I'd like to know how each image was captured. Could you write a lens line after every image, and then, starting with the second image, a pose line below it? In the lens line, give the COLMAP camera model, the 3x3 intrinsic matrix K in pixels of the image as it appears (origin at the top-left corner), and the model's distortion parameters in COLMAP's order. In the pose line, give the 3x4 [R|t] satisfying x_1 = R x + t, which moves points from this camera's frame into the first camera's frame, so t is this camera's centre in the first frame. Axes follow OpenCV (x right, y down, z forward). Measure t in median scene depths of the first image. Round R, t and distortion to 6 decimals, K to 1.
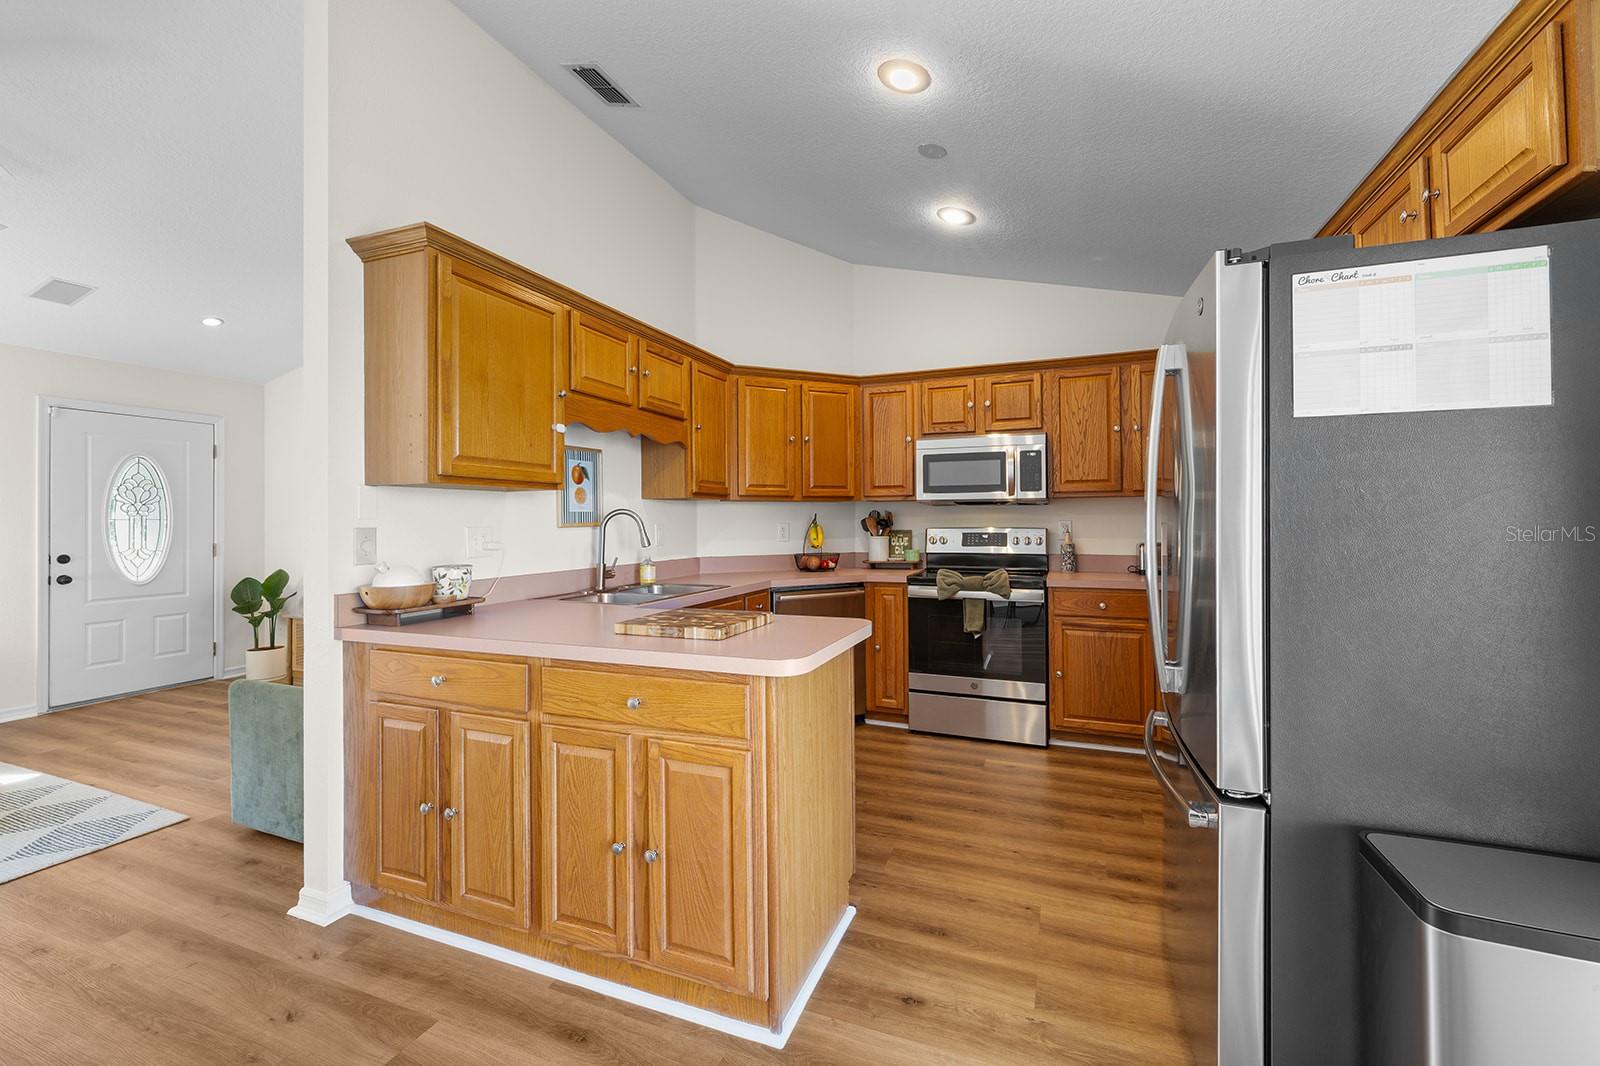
lens RADIAL K [[648.7, 0, 810.7], [0, 648.7, 514.1], [0, 0, 1]] dist [0.002556, -0.000300]
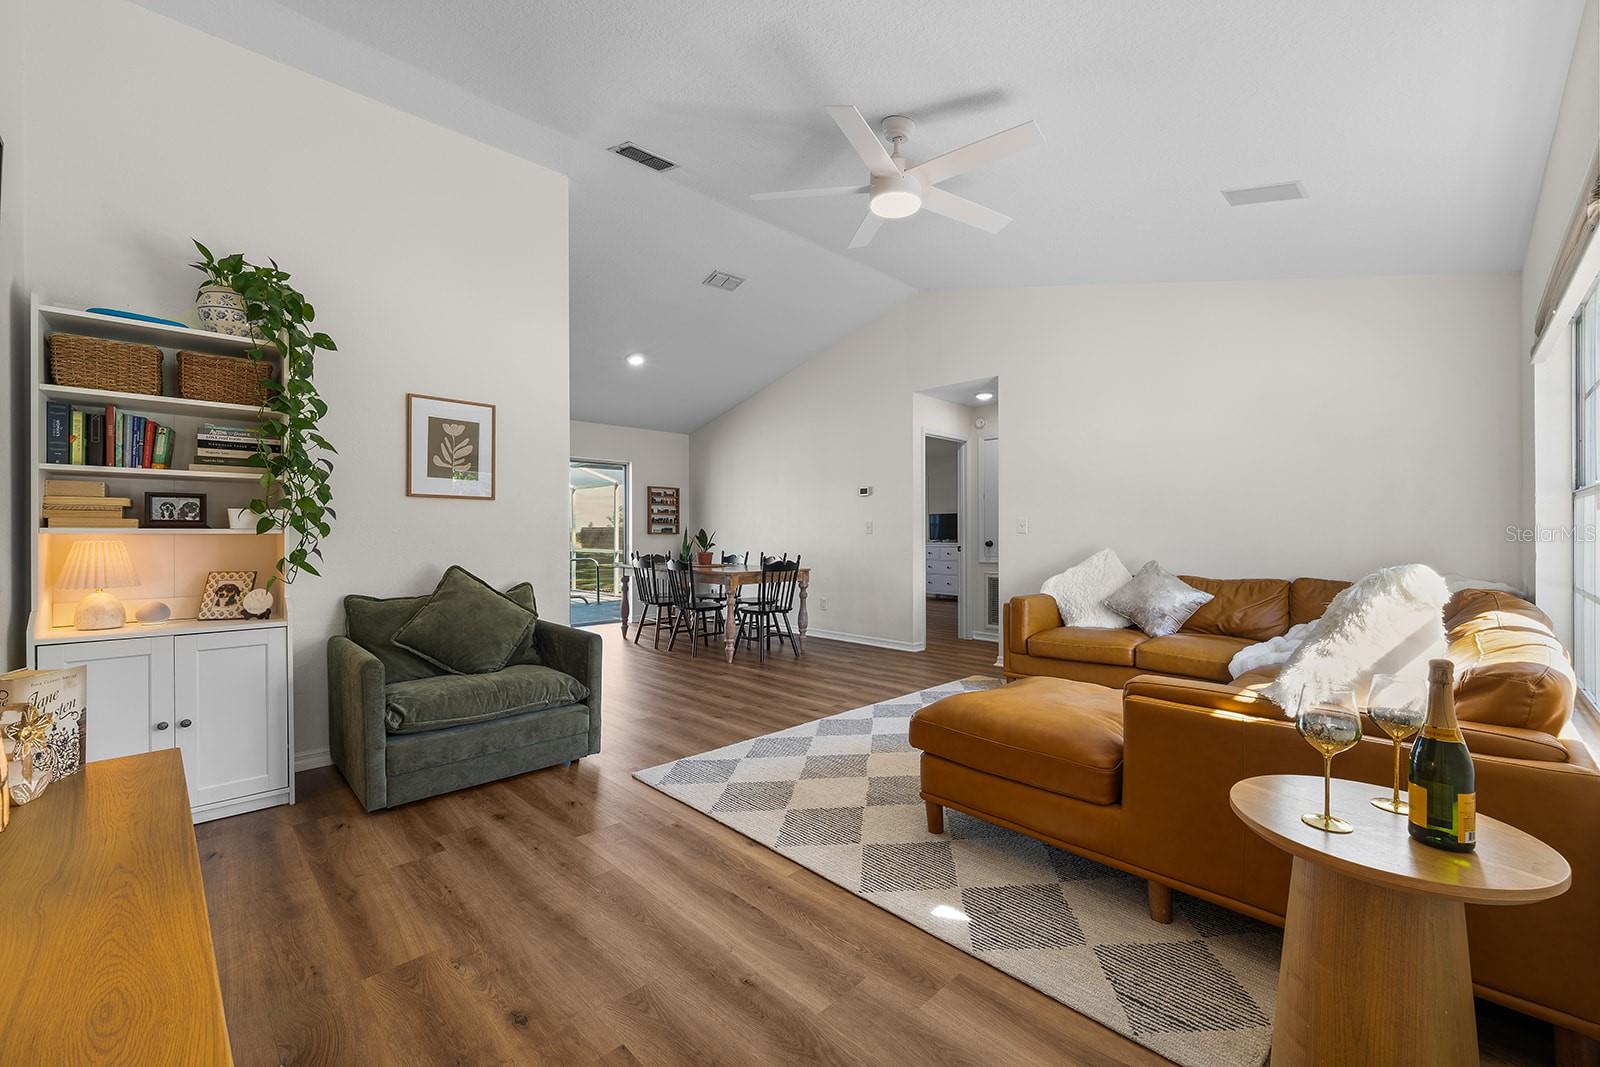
lens RADIAL K [[648.7, 0, 800.8], [0, 648.7, 534.3], [0, 0, 1]] dist [0.002556, -0.000300]
pose [[-0.909930, 0.010866, 0.414619, -1.207158], [0.005607, 0.999888, -0.013900, 0.063348], [-0.414723, -0.010323, -0.909889, 1.356709]]
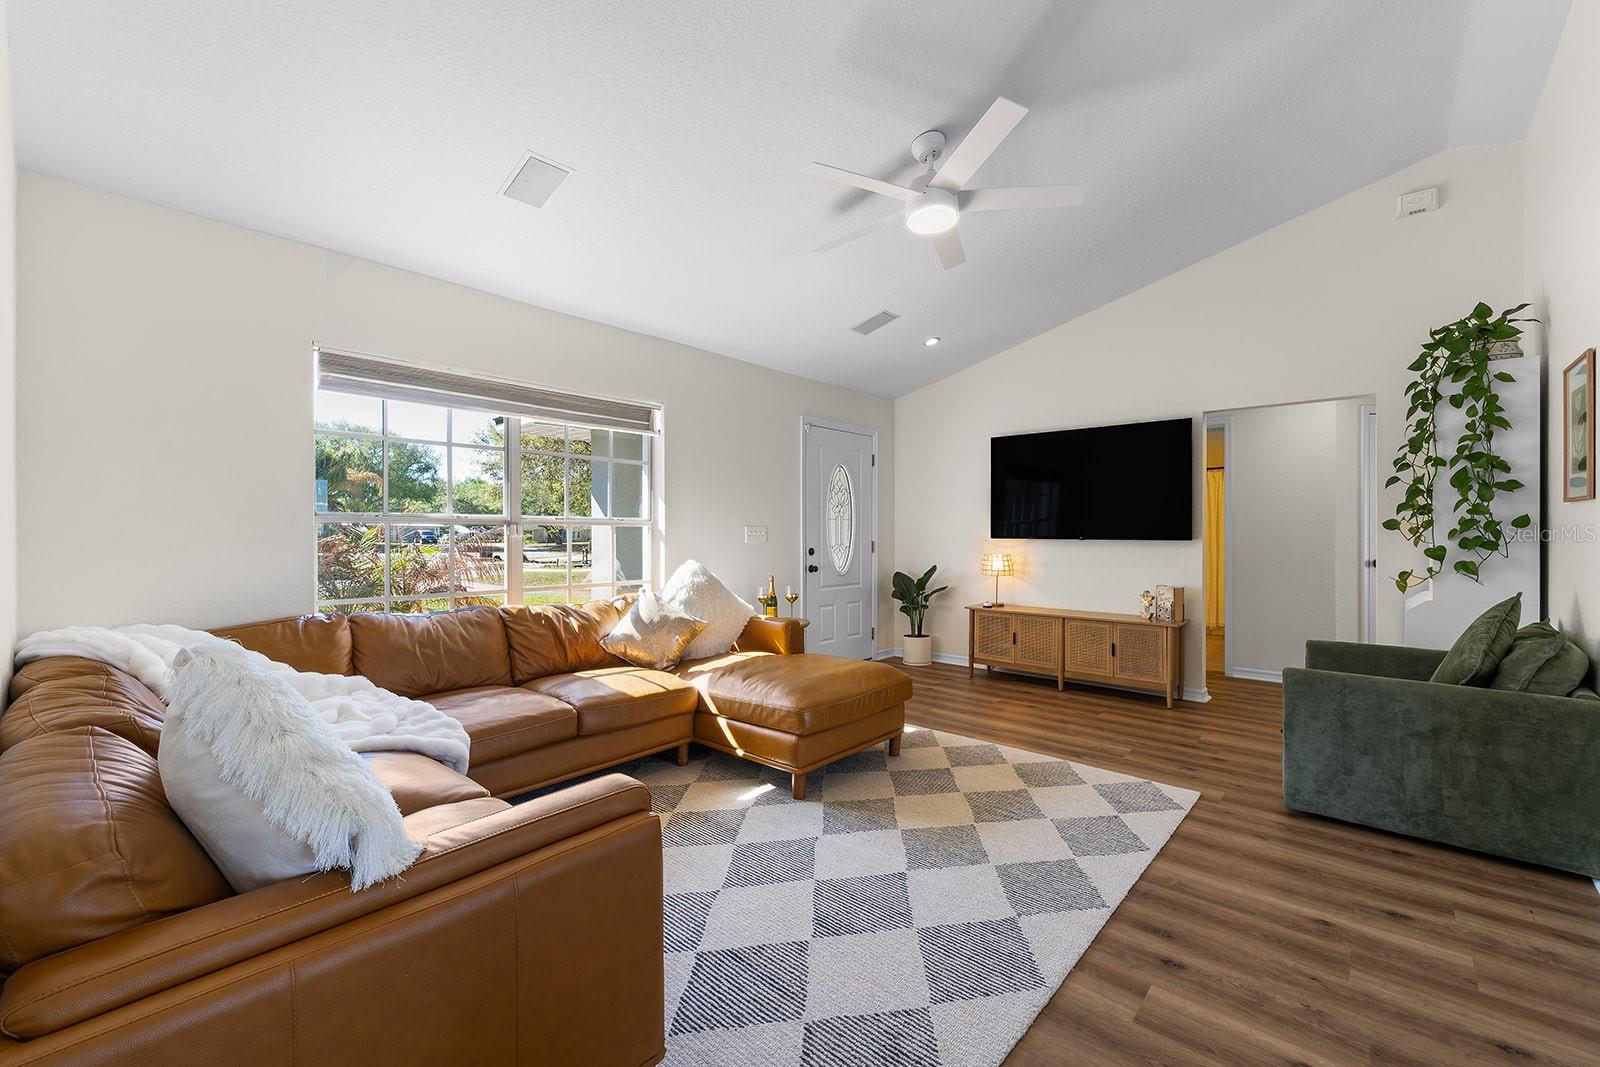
lens RADIAL K [[648.7, 0, 808.0], [0, 648.7, 536.0], [0, 0, 1]] dist [0.002556, -0.000300]
pose [[0.938292, 0.008555, -0.345738, -0.867781], [-0.003201, 0.999866, 0.016053, 0.024503], [0.345829, -0.013956, 0.938194, -0.147870]]
